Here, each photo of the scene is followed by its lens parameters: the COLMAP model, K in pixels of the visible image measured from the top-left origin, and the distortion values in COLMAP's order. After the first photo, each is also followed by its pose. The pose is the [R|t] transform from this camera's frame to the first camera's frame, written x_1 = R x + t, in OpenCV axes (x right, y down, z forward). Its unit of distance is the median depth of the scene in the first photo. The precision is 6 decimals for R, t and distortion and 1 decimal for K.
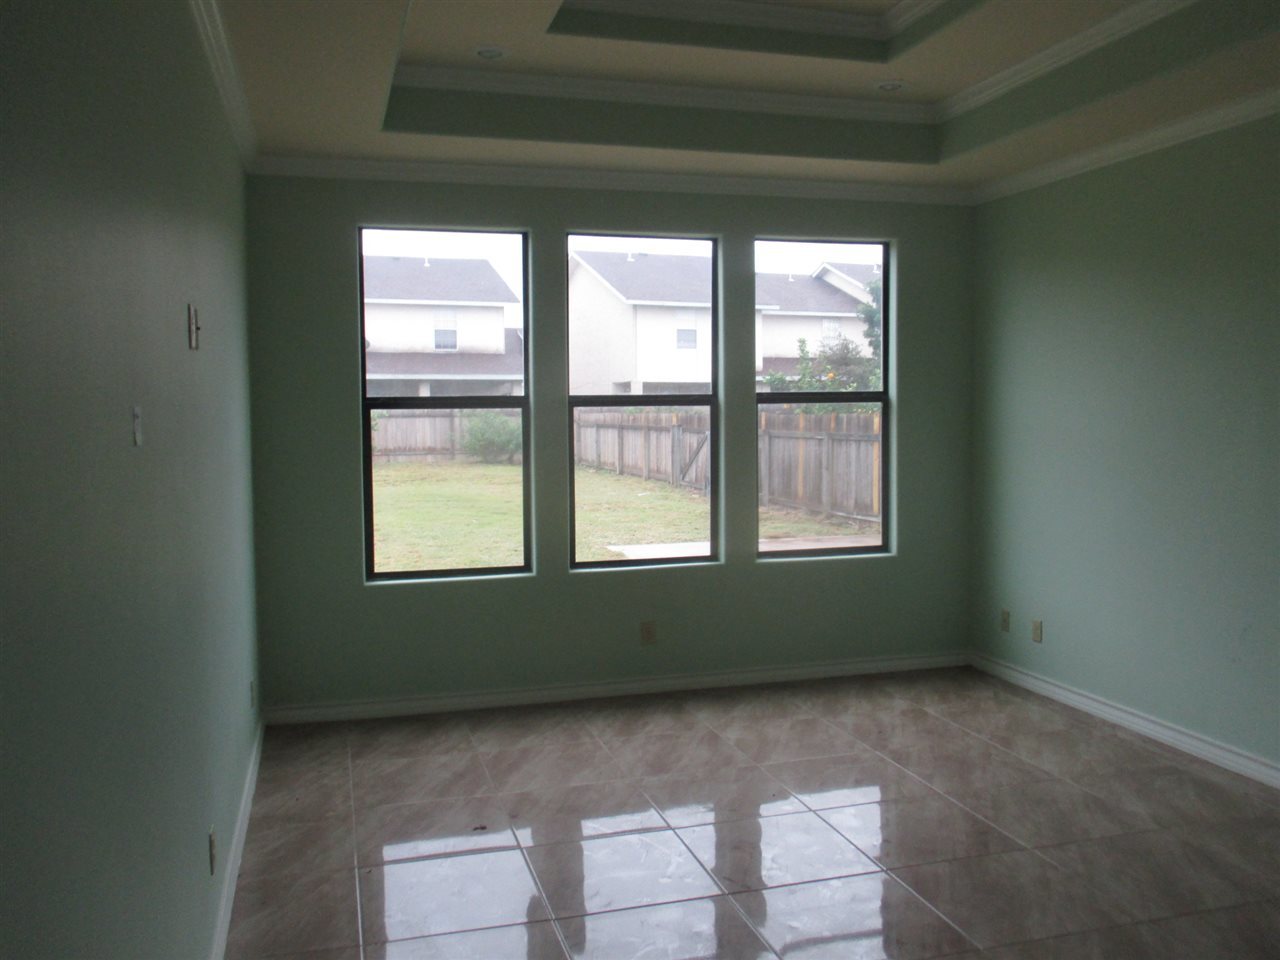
lens RADIAL K [[1089.4, 0, 640.0], [0, 1089.4, 480.0], [0, 0, 1]] dist [-0.005962, 0.006057]
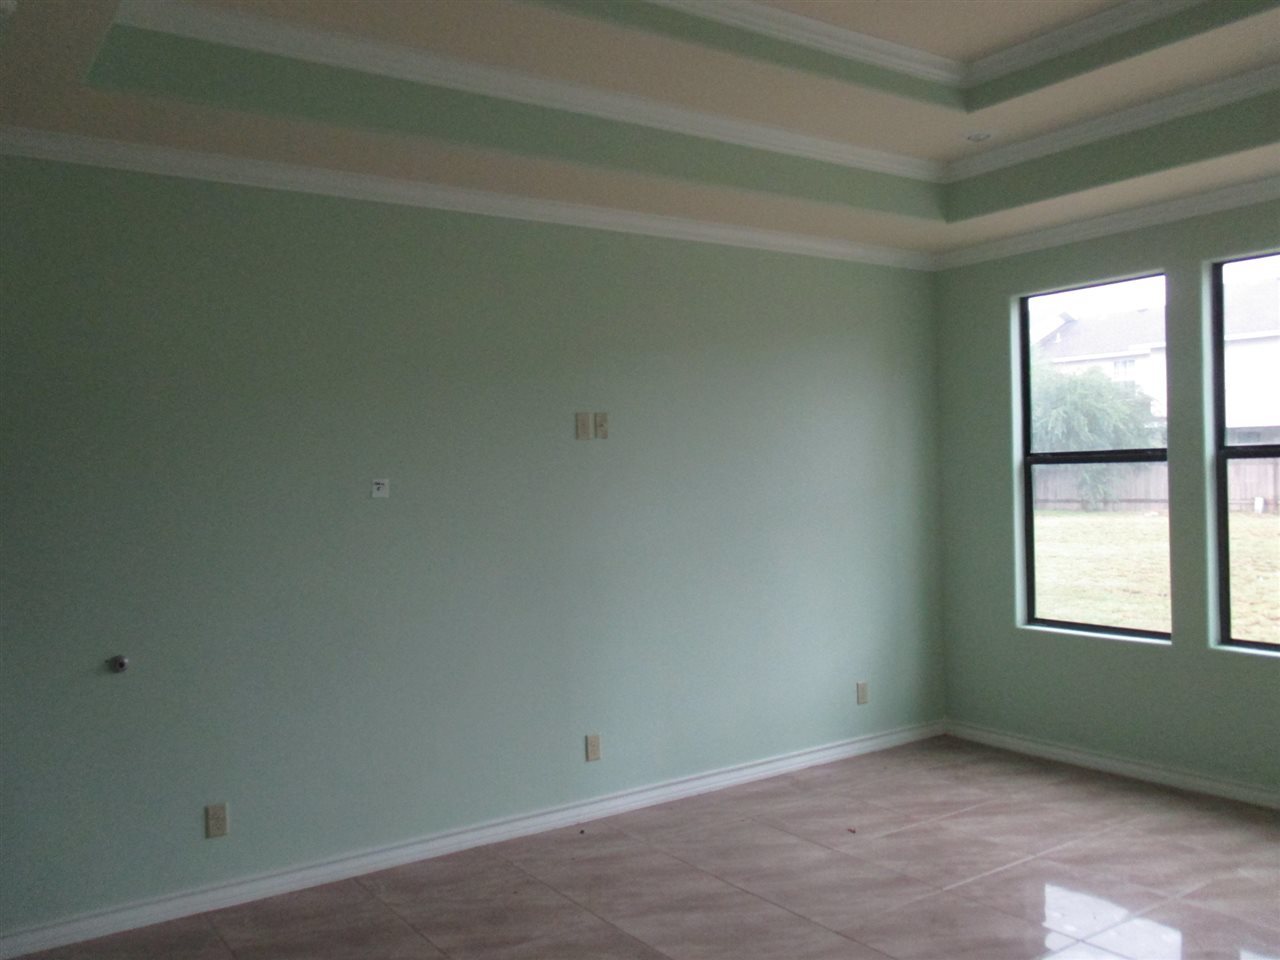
lens RADIAL K [[1089.4, 0, 640.0], [0, 1089.4, 480.0], [0, 0, 1]] dist [-0.005962, 0.006057]
pose [[0.308725, 0.005081, -0.951138, 0.636594], [-0.035019, 0.999368, -0.006027, -0.029434], [0.950507, 0.035168, 0.308707, 0.292747]]
